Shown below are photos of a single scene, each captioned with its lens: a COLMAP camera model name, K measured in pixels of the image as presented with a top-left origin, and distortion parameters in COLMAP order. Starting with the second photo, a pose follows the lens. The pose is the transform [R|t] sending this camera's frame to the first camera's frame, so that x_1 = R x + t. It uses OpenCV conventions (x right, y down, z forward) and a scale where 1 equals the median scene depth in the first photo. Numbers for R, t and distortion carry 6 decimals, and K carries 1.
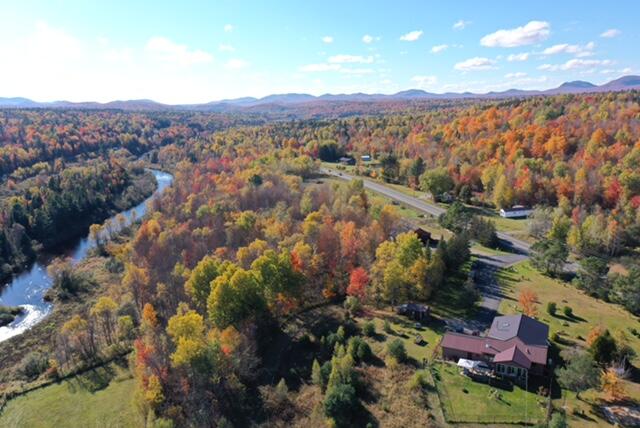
lens RADIAL K [[512.3, 0, 320.0], [0, 512.3, 214.0], [0, 0, 1]] dist [-0.001903, -0.001944]
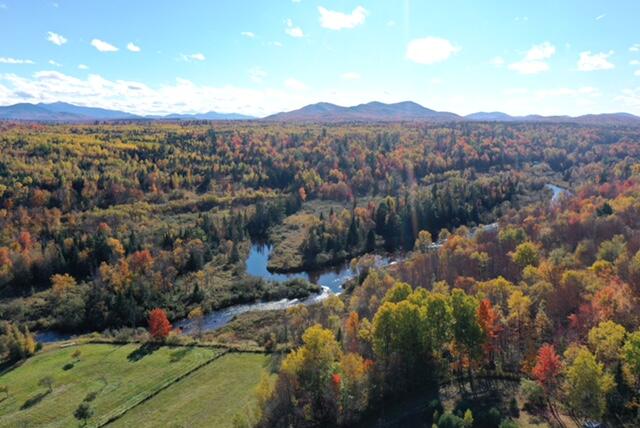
lens RADIAL K [[512.3, 0, 320.0], [0, 512.3, 214.0], [0, 0, 1]] dist [-0.001903, -0.001944]
pose [[0.642709, 0.141683, -0.752895, 0.385801], [-0.160905, 0.985794, 0.048154, -0.058472], [0.749023, 0.090196, 0.656376, 0.289619]]
